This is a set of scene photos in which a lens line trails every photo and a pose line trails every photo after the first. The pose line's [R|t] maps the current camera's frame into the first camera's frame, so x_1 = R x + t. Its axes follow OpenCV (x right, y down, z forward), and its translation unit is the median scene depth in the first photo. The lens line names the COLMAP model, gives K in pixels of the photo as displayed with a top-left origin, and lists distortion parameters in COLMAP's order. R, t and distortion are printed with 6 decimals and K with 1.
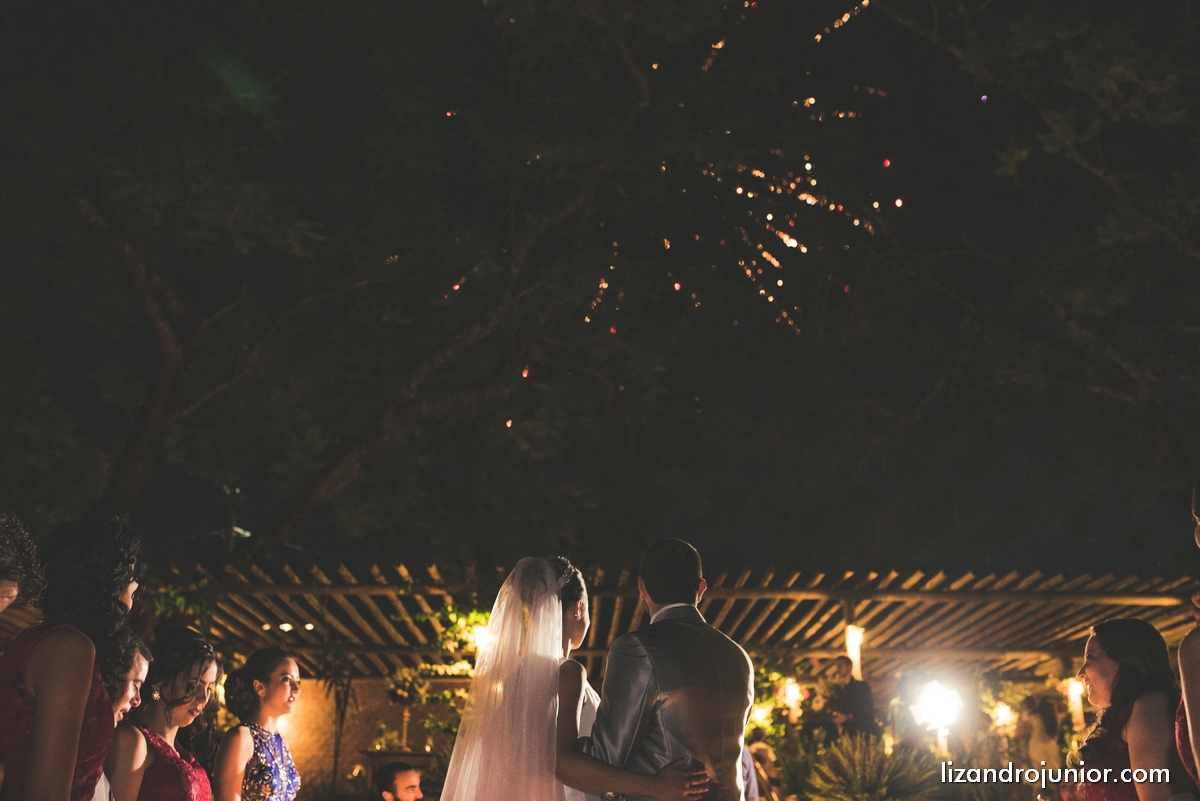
lens RADIAL K [[1138.7, 0, 594.1], [0, 1138.7, 399.9], [0, 0, 1]] dist [-0.066823, 0.087855]
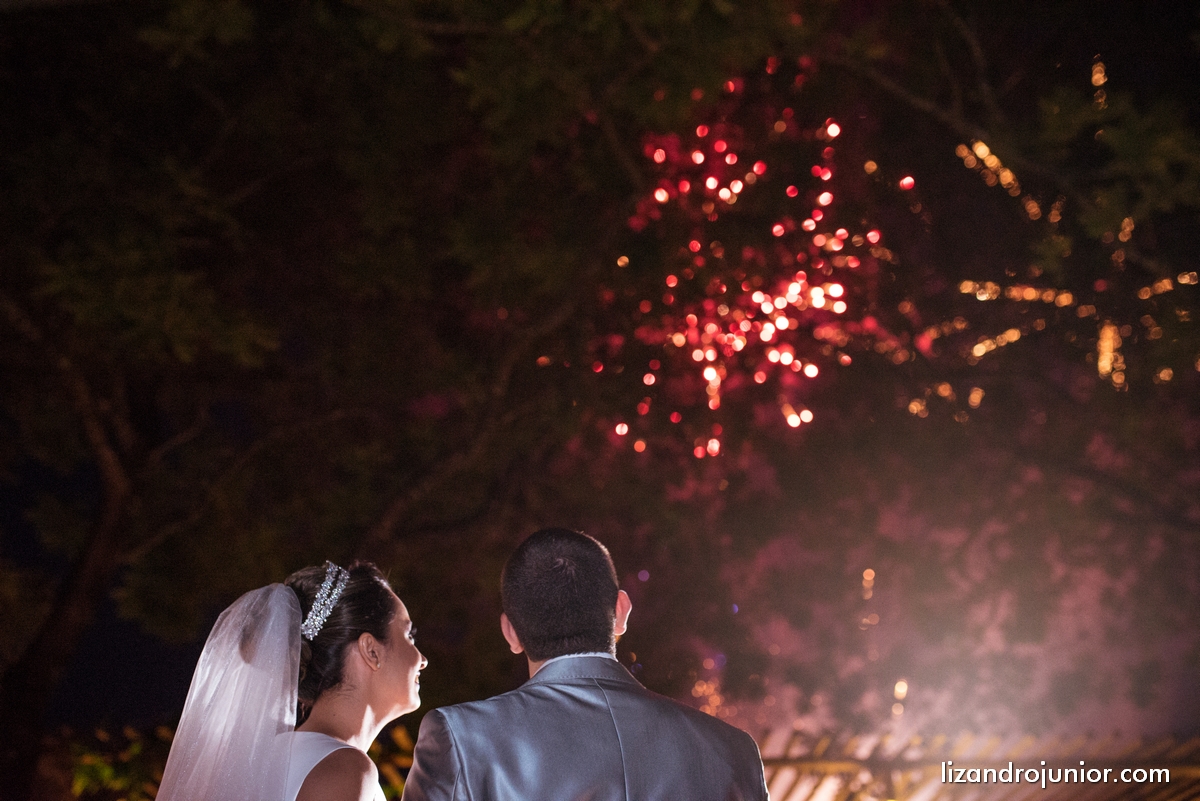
lens RADIAL K [[1138.7, 0, 594.1], [0, 1138.7, 399.9], [0, 0, 1]] dist [-0.066823, 0.087855]
pose [[0.999757, -0.008859, -0.020171, 0.022752], [0.005529, 0.987181, -0.159510, 0.035222], [0.021326, 0.159360, 0.986990, 0.113561]]
